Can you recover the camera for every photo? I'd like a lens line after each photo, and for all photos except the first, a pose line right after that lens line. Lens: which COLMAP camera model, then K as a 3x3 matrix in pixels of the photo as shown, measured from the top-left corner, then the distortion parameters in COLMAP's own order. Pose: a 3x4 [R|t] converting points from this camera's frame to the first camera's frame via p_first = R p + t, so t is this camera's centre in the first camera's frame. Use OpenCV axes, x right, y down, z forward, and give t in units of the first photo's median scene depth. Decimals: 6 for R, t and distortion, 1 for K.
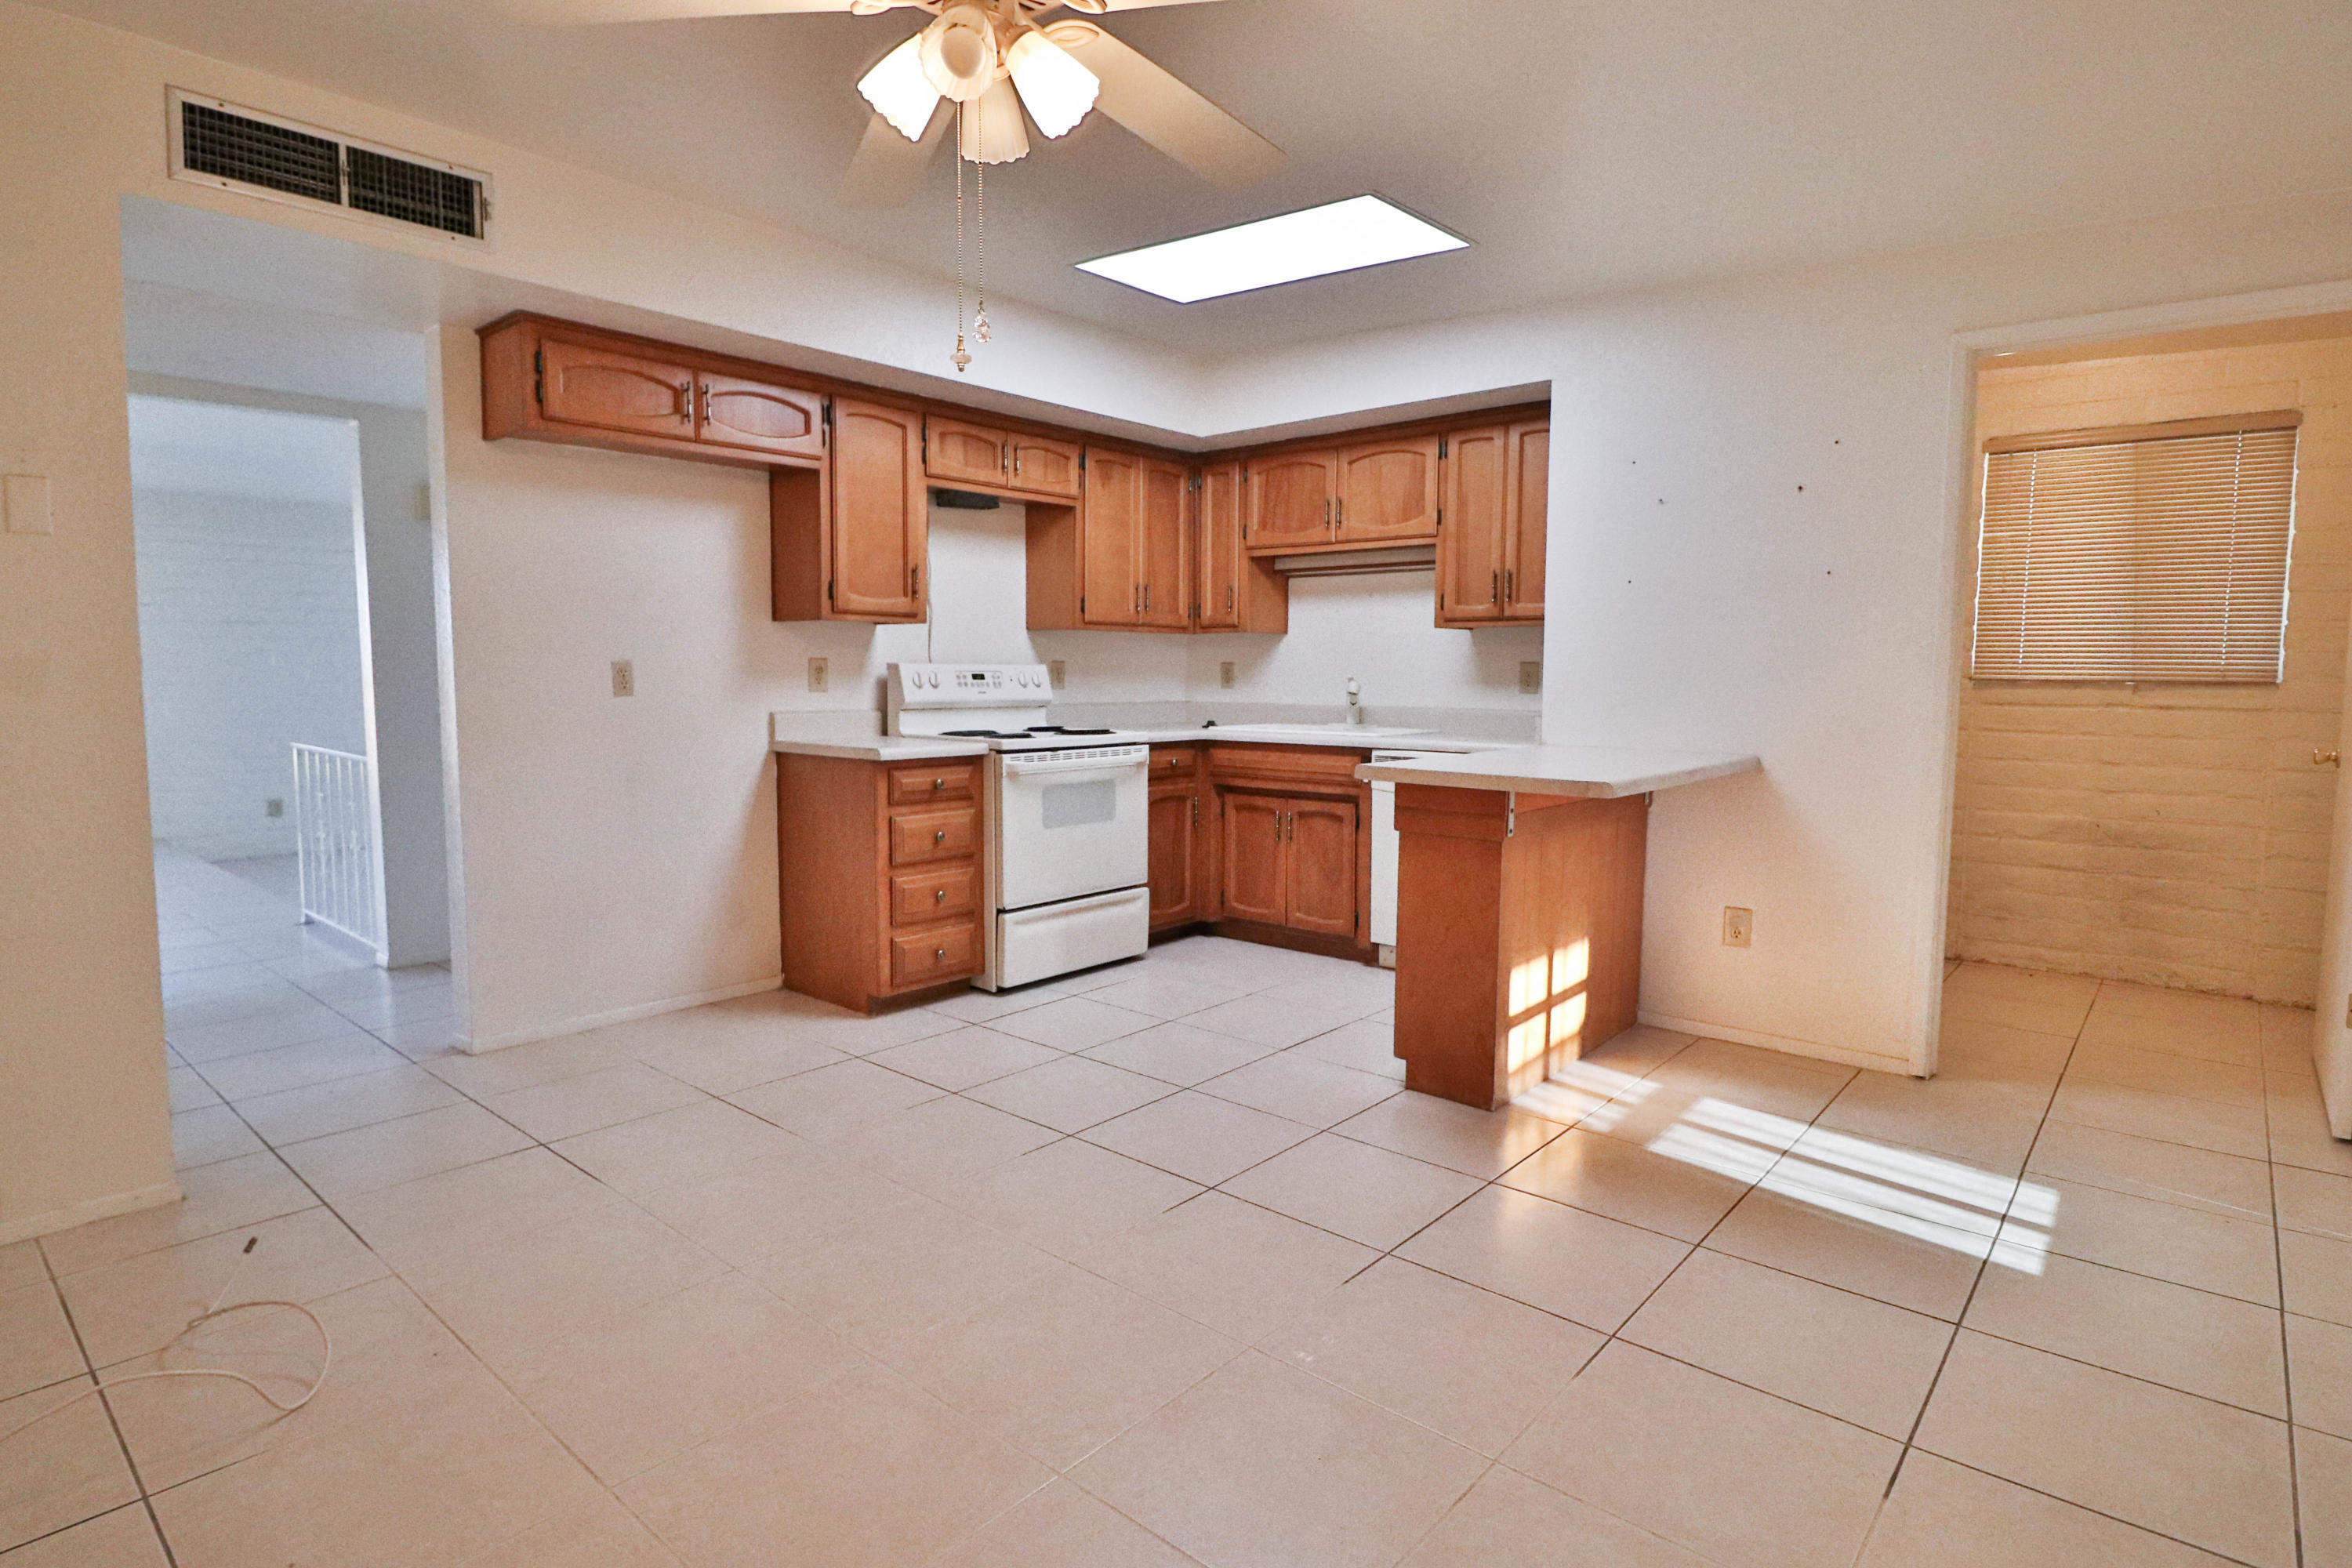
lens RADIAL K [[1212.5, 0, 1153.1], [0, 1212.5, 780.4], [0, 0, 1]] dist [-0.013723, -0.005077]
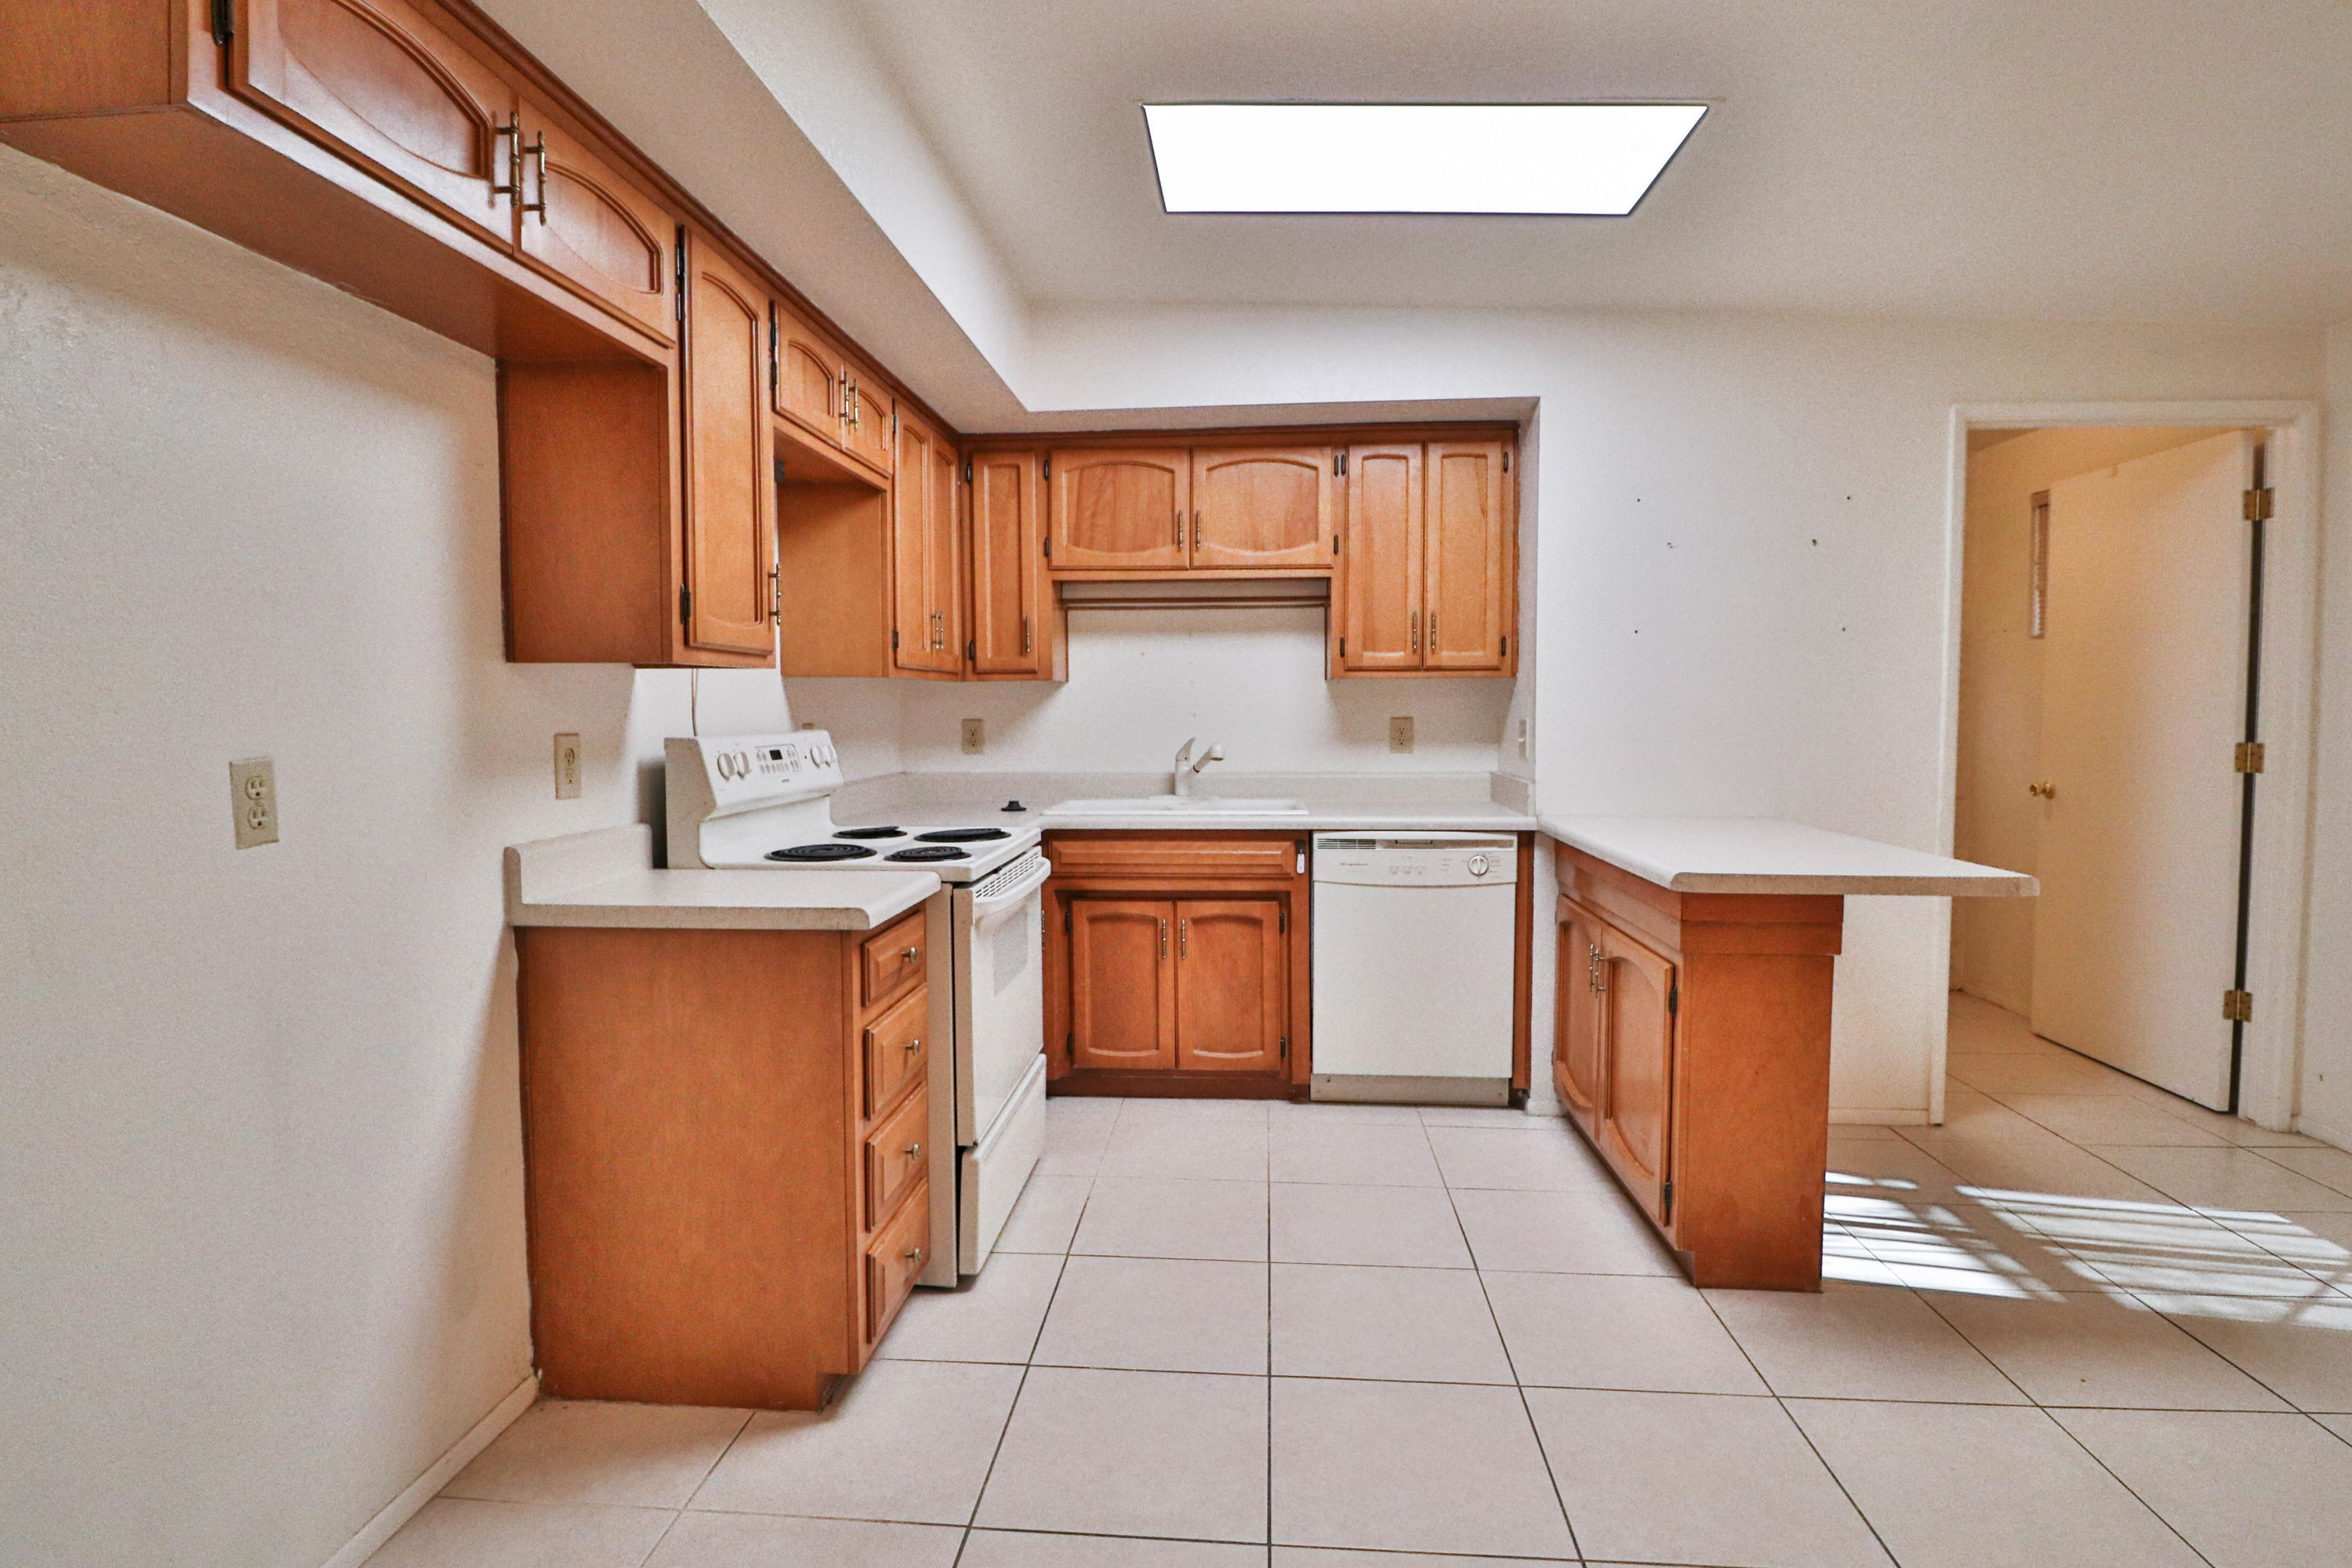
lens RADIAL K [[1212.5, 0, 1161.7], [0, 1212.5, 776.2], [0, 0, 1]] dist [-0.013723, -0.005077]
pose [[0.800477, -0.043903, 0.597753, -0.367823], [0.063237, 0.997934, -0.011389, -0.058658], [-0.596018, 0.046916, 0.801599, 0.420702]]
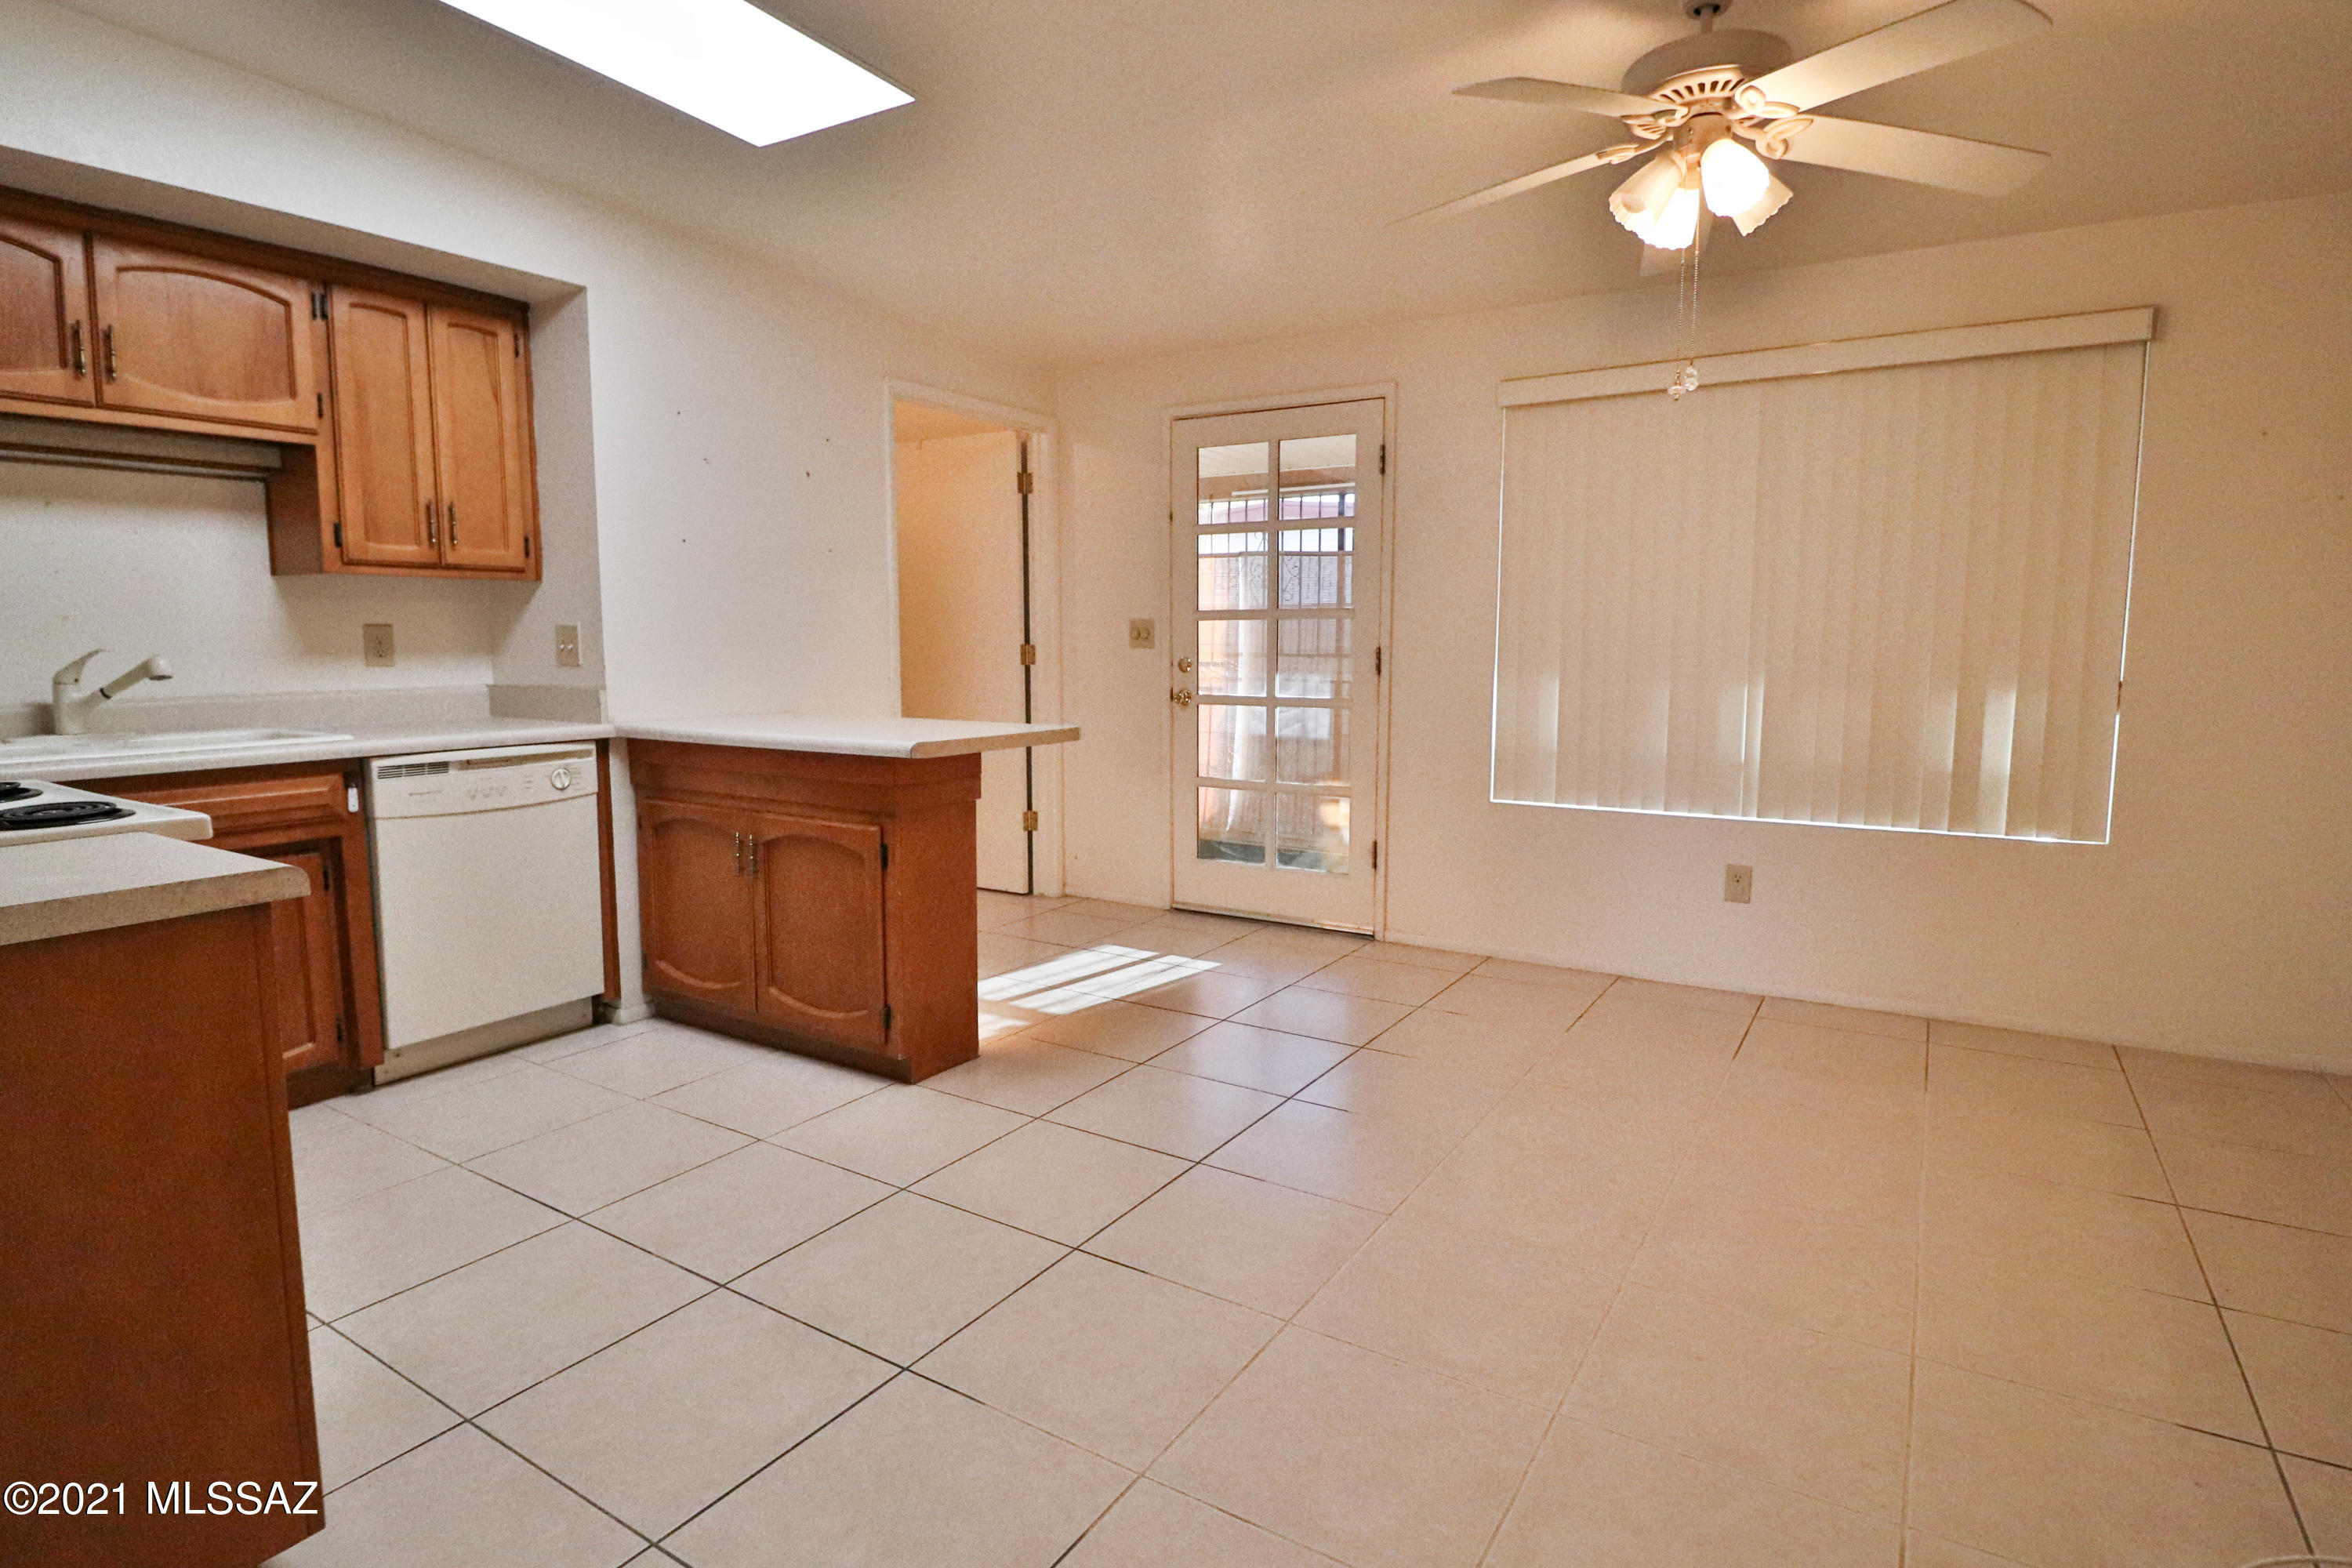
lens RADIAL K [[1212.5, 0, 1176.6], [0, 1212.5, 770.6], [0, 0, 1]] dist [-0.013723, -0.005077]
pose [[-0.171730, -0.116257, 0.978260, -0.523113], [0.087518, 0.987286, 0.132693, -0.066854], [-0.981249, 0.108402, -0.159372, 0.675308]]
